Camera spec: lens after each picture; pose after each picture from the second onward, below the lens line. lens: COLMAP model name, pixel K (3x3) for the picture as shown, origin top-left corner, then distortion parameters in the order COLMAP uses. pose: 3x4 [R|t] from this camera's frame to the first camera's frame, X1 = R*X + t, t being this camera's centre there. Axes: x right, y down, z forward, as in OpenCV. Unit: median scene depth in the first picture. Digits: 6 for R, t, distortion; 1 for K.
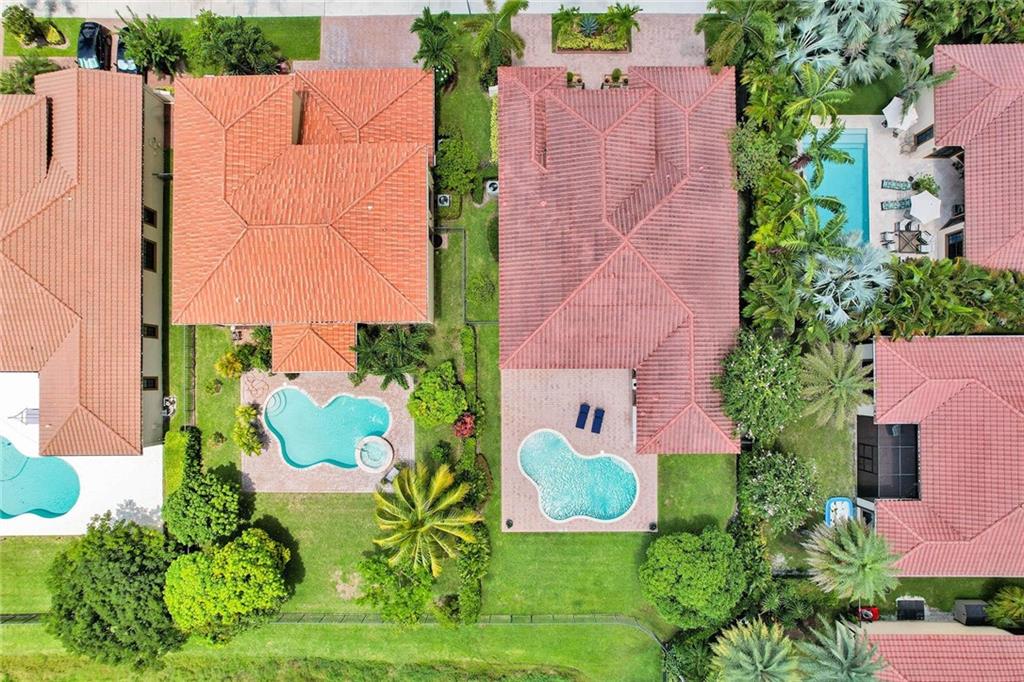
lens RADIAL K [[656.6, 0, 512.0], [0, 656.6, 367.3], [0, 0, 1]] dist [-0.049047, 0.023325]
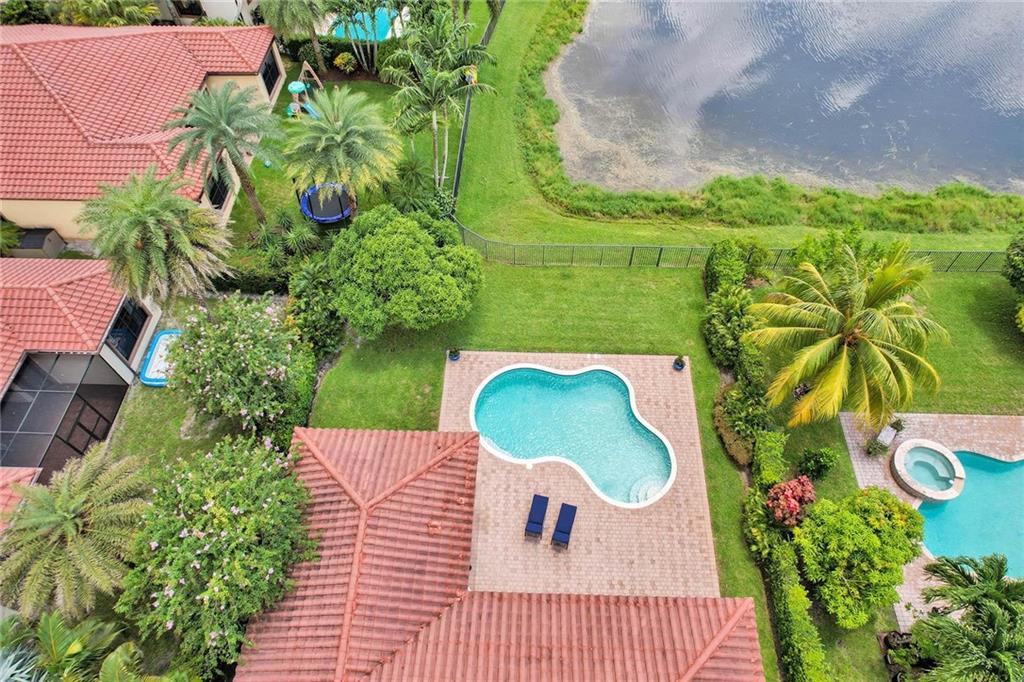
lens RADIAL K [[656.6, 0, 512.8], [0, 656.6, 343.1], [0, 0, 1]] dist [-0.049047, 0.023325]
pose [[-0.998742, -0.017283, 0.047080, 0.137103], [0.041367, -0.814643, 0.578485, -0.127132], [0.028355, 0.579705, 0.814333, 0.502933]]
